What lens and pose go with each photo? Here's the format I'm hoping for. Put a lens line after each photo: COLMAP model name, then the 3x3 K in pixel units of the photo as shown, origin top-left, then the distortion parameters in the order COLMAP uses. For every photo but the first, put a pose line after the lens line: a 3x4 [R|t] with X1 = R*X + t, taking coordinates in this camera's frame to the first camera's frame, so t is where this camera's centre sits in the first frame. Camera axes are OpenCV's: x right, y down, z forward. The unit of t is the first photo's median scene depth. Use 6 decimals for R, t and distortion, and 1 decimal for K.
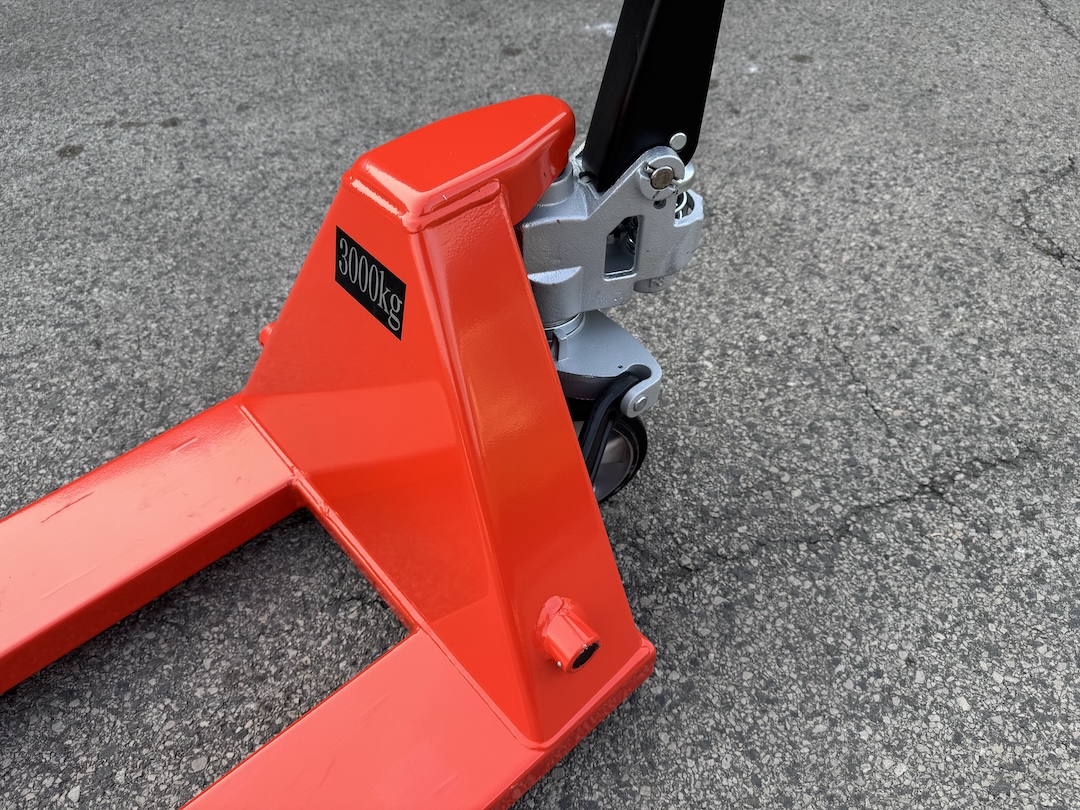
lens RADIAL K [[738.0, 0, 540.0], [0, 738.0, 405.0], [0, 0, 1]] dist [0.036592, -0.056011]
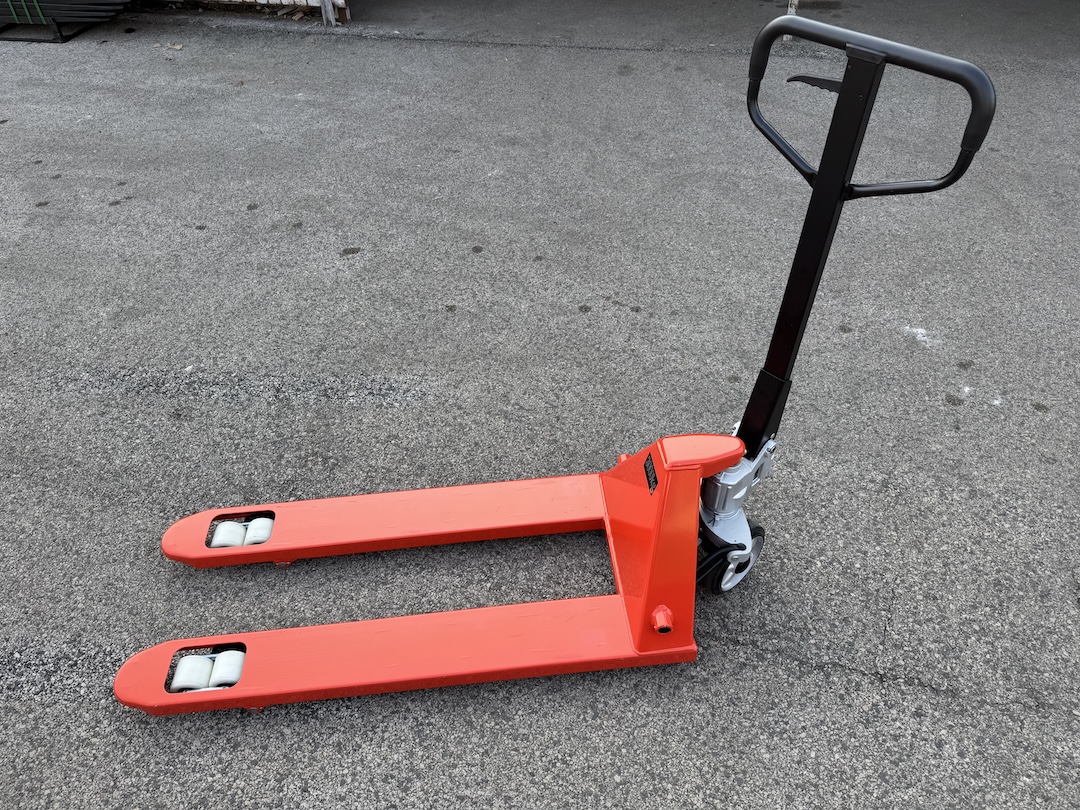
lens RADIAL K [[738.0, 0, 540.0], [0, 738.0, 405.0], [0, 0, 1]] dist [0.036592, -0.056011]
pose [[0.796127, 0.392060, -0.460945, 0.375329], [-0.421199, 0.905945, 0.043078, -0.201801], [0.434480, 0.159854, 0.886382, -1.025113]]
